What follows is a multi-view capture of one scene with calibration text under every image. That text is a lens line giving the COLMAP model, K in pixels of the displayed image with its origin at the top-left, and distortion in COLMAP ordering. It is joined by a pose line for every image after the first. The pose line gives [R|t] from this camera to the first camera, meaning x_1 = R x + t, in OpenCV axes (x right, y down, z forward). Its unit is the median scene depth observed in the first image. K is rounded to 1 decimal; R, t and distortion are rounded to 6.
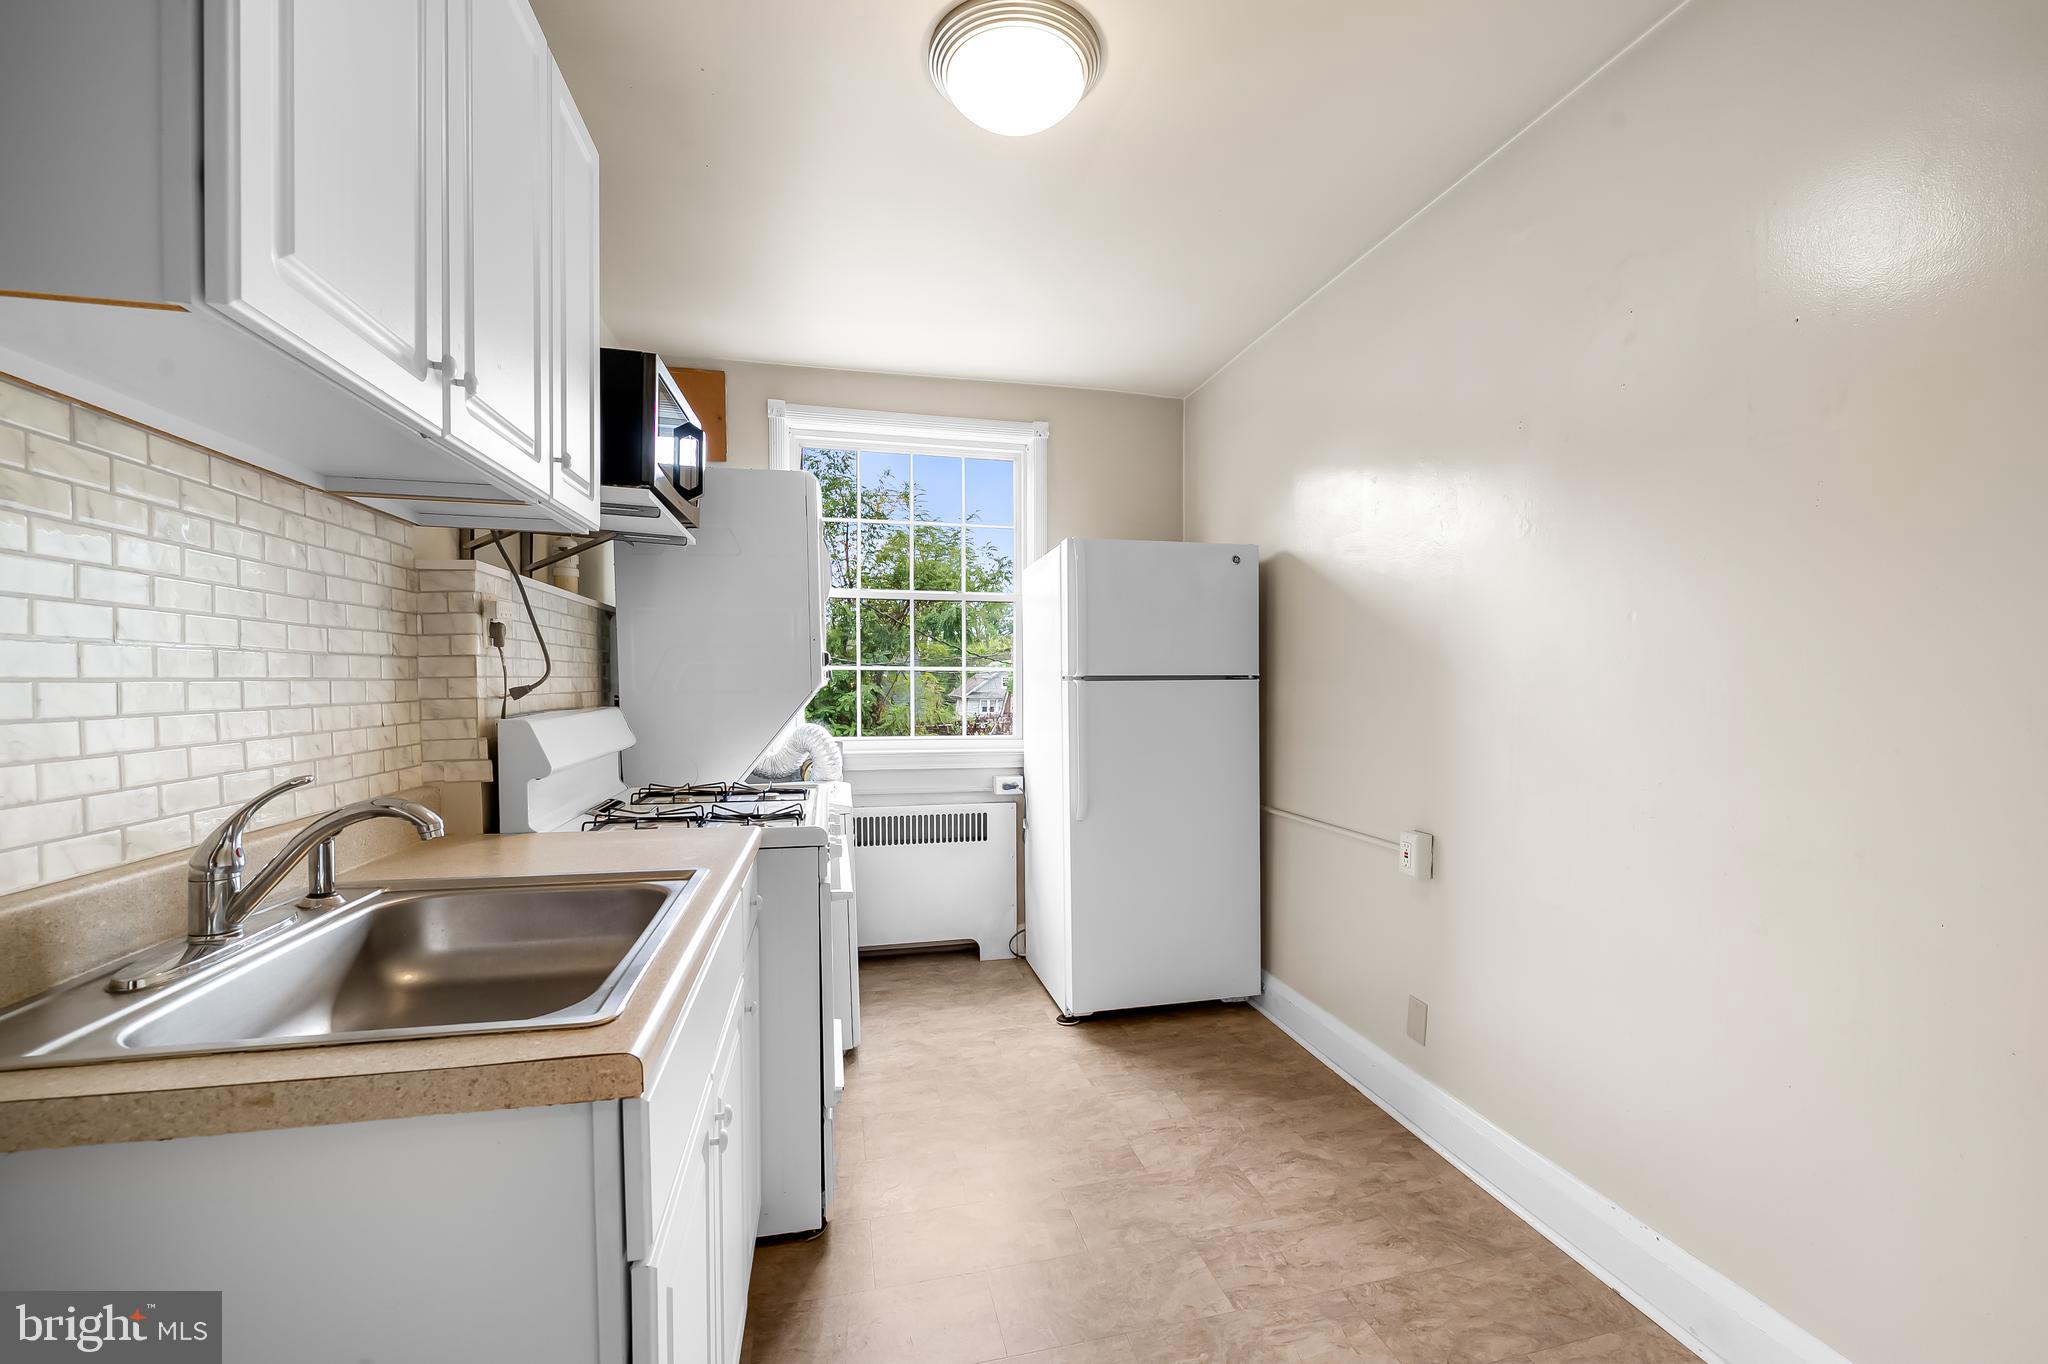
lens RADIAL K [[828.6, 0, 1026.9], [0, 828.6, 683.6], [0, 0, 1]] dist [-0.008056, -0.000811]
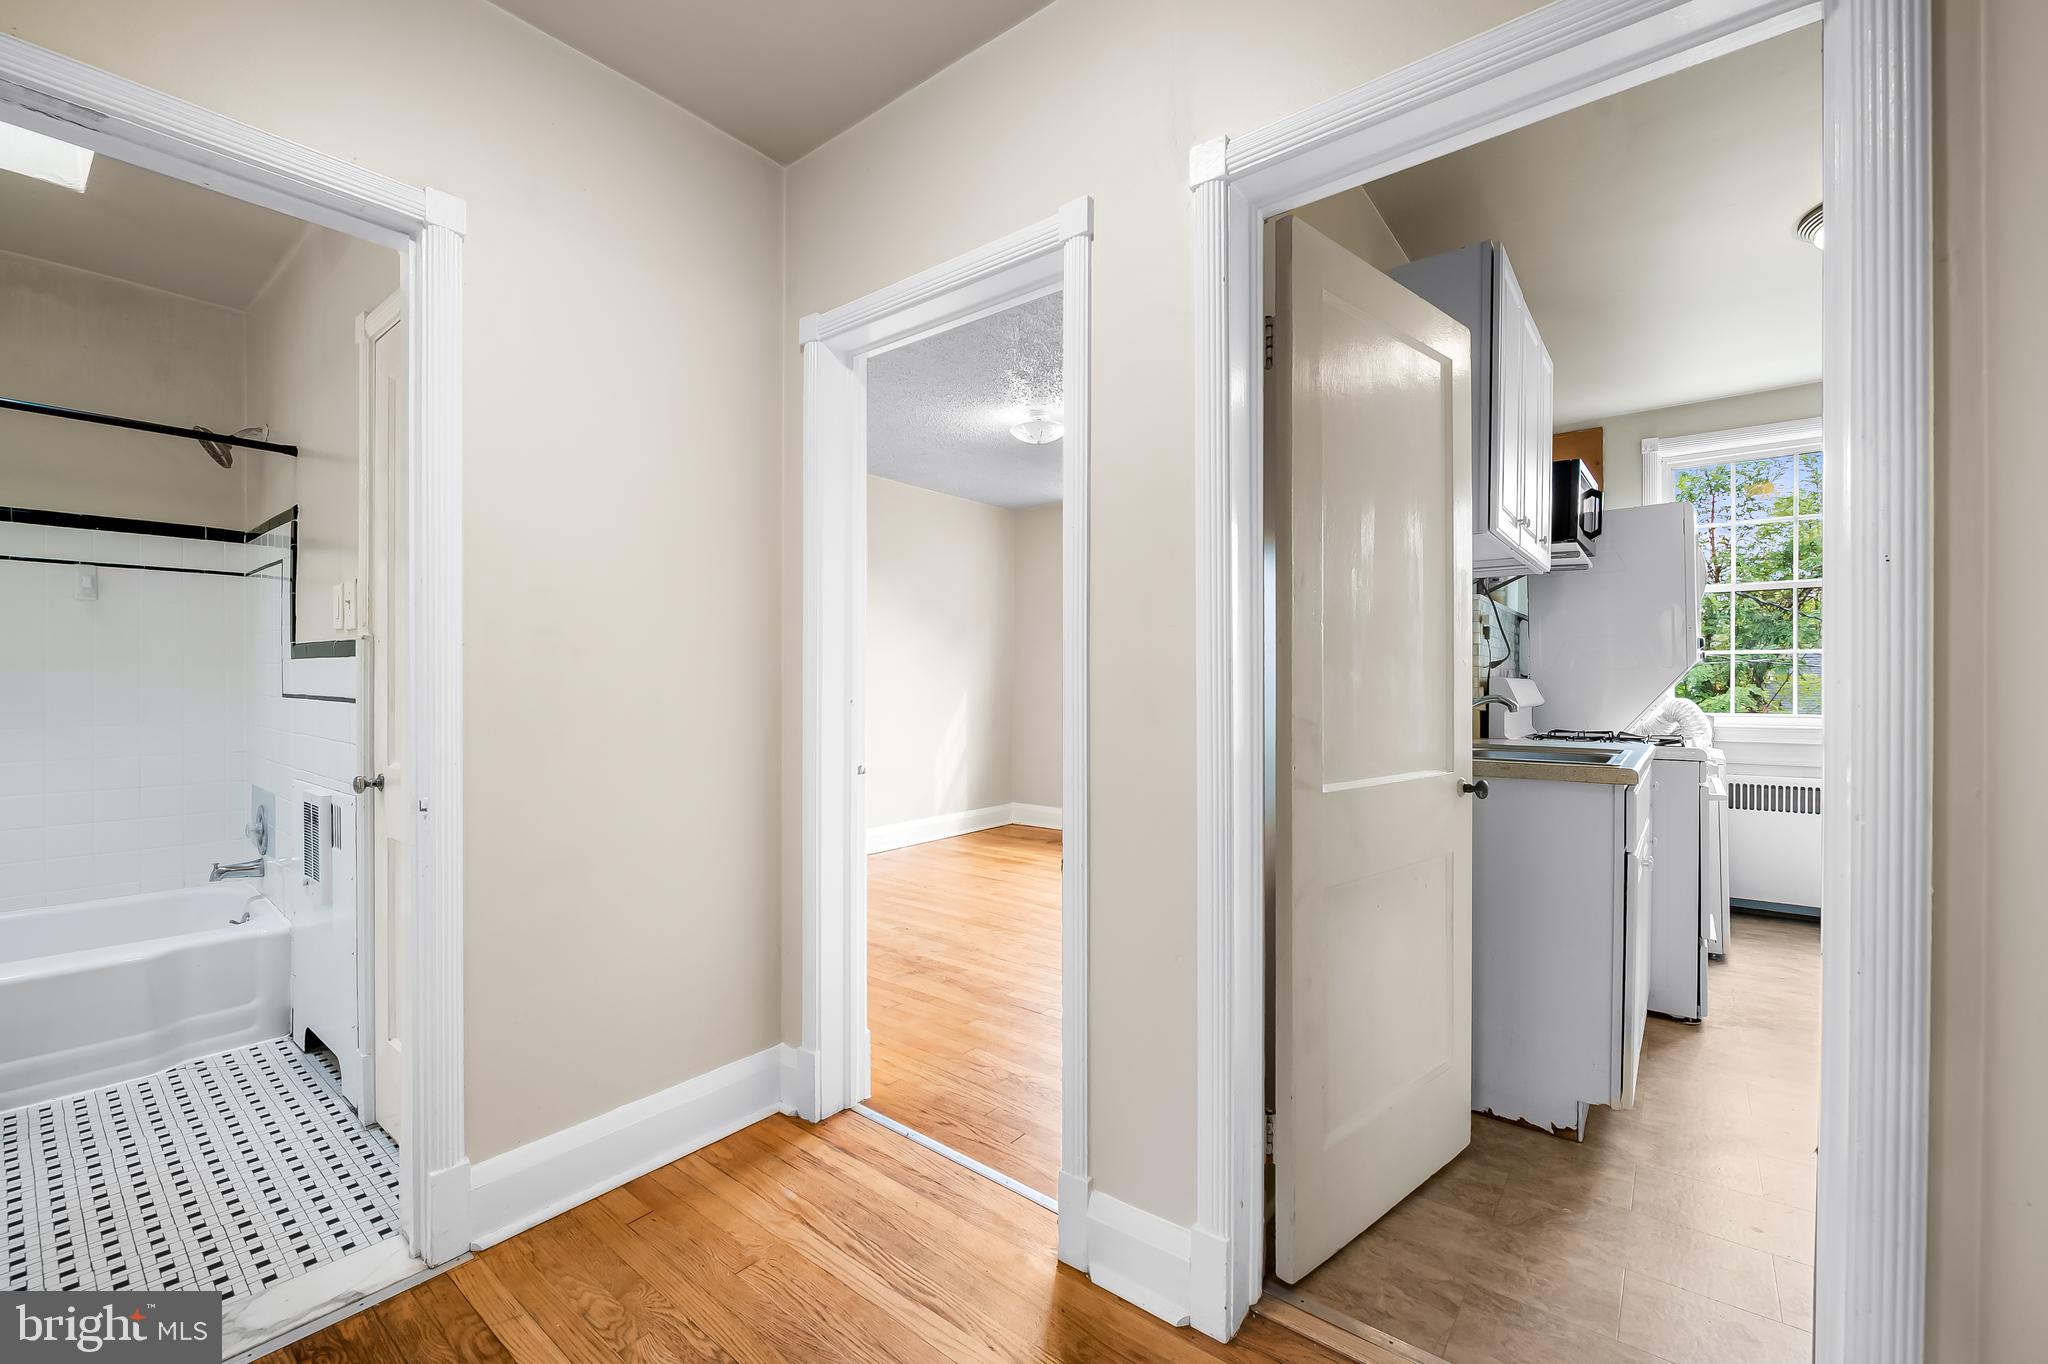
lens RADIAL K [[828.6, 0, 1035.0], [0, 828.6, 689.7], [0, 0, 1]] dist [-0.008056, -0.000811]
pose [[0.621467, 0.007135, -0.783408, 0.143457], [-0.006487, 0.999971, 0.003961, 0.054312], [0.783413, 0.002621, 0.621496, -0.736413]]
